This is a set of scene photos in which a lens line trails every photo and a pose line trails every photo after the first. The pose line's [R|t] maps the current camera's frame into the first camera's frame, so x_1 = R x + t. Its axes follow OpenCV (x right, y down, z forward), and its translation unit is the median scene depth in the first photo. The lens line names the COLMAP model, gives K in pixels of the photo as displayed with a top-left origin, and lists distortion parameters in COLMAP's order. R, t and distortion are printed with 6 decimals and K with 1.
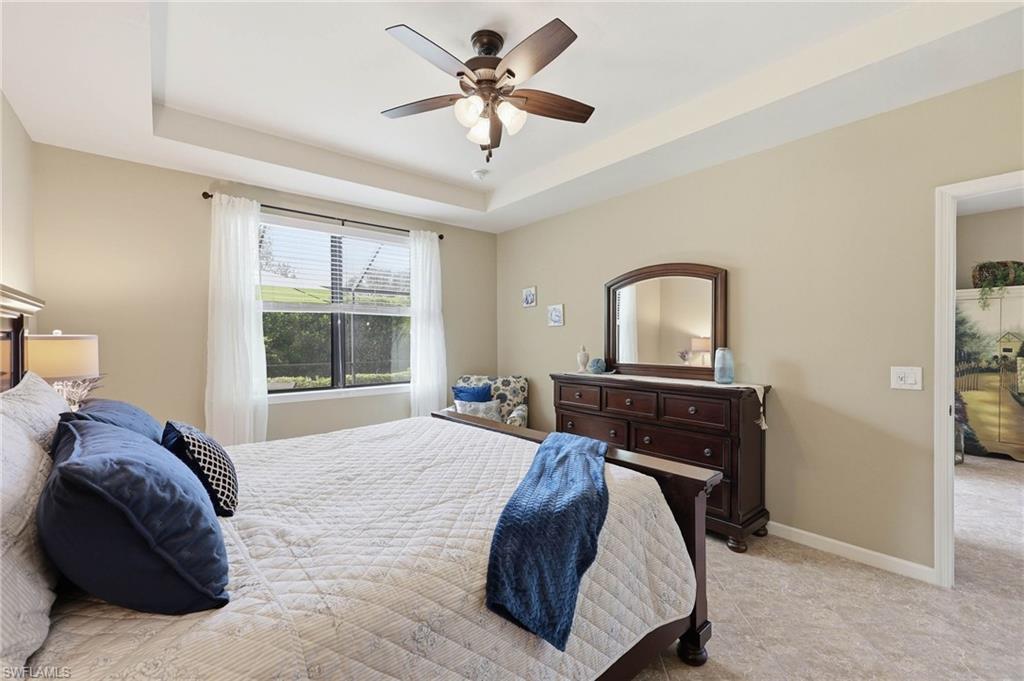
lens RADIAL K [[419.1, 0, 520.6], [0, 419.1, 339.8], [0, 0, 1]] dist [0.000476, 0.000013]
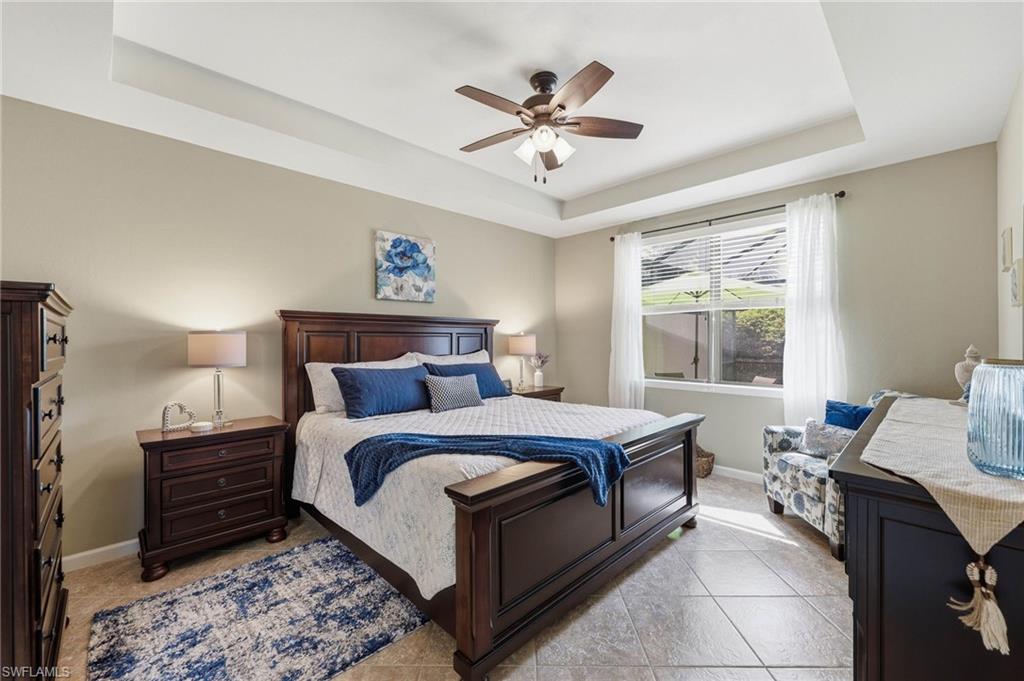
lens RADIAL K [[419.1, 0, 520.6], [0, 419.1, 339.8], [0, 0, 1]] dist [0.000476, 0.000013]
pose [[0.080564, 0.010094, -0.996698, 0.642187], [0.003428, 0.999940, 0.010404, -0.004435], [0.996744, -0.004255, 0.080524, 0.504530]]
